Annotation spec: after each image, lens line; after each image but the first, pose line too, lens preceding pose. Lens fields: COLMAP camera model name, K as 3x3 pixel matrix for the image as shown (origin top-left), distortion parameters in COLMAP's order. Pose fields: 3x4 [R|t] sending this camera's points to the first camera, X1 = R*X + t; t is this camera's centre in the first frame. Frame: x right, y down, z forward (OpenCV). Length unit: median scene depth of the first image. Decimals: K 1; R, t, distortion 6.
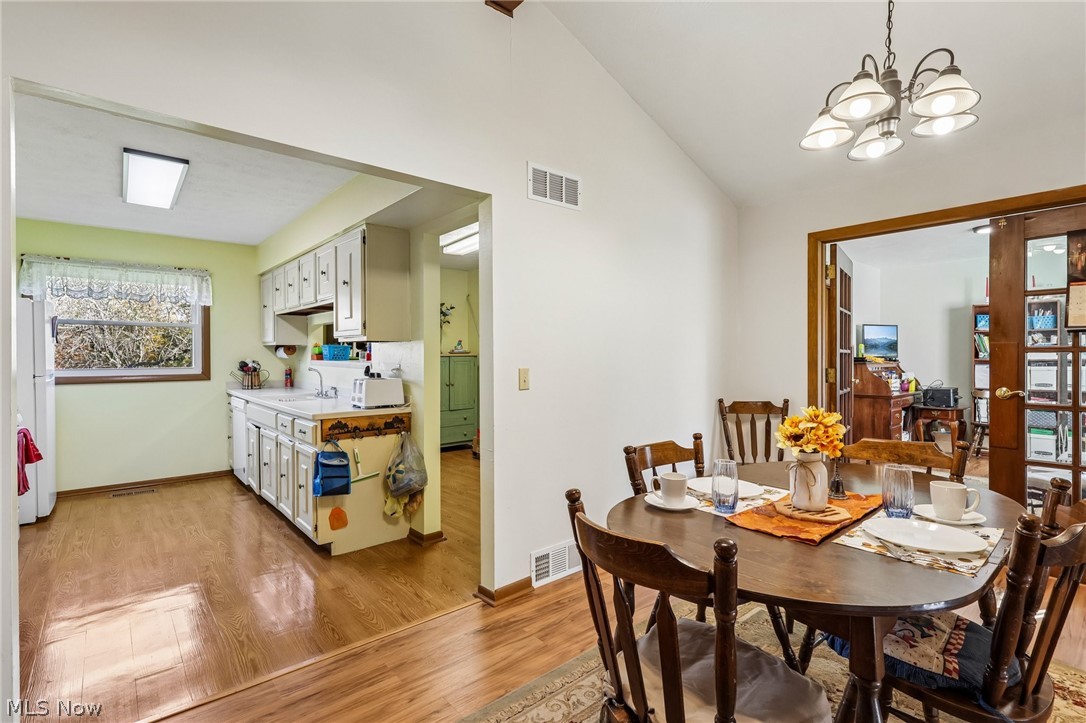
lens RADIAL K [[511.3, 0, 540.7], [0, 511.3, 361.8], [0, 0, 1]] dist [0.002637, 0.000468]
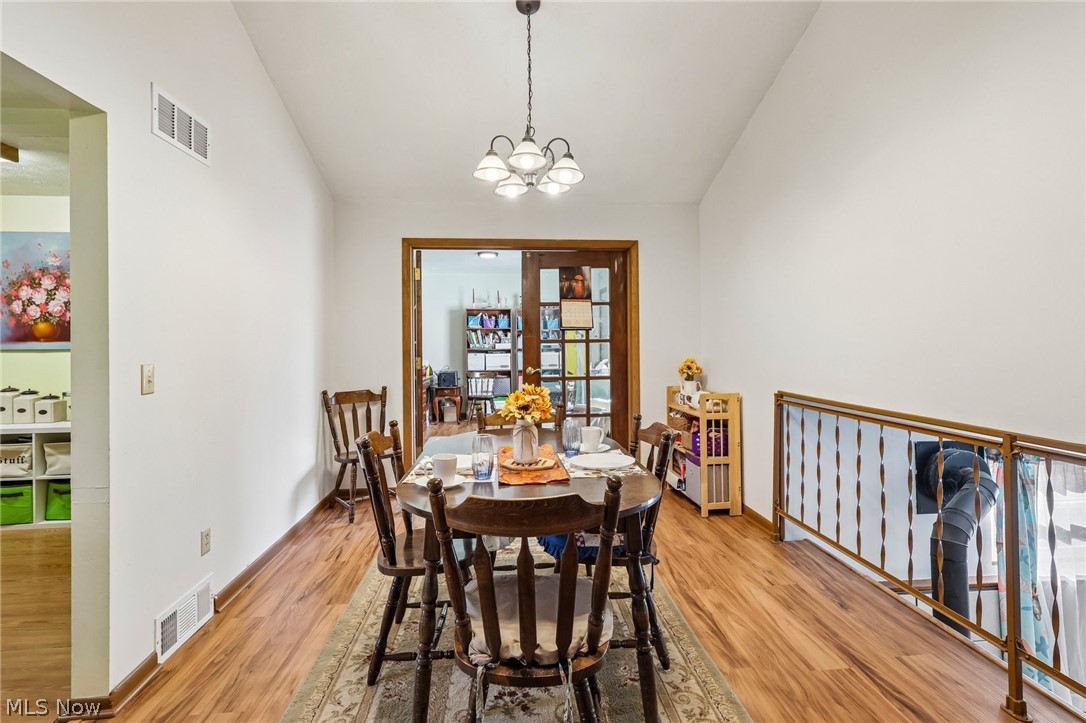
lens RADIAL K [[511.3, 0, 553.5], [0, 511.3, 342.7], [0, 0, 1]] dist [0.002637, 0.000468]
pose [[0.581893, 0.001429, 0.813264, -0.267879], [0.016735, 0.999766, -0.013731, 0.001450], [-0.813093, 0.021600, 0.581733, 0.102373]]
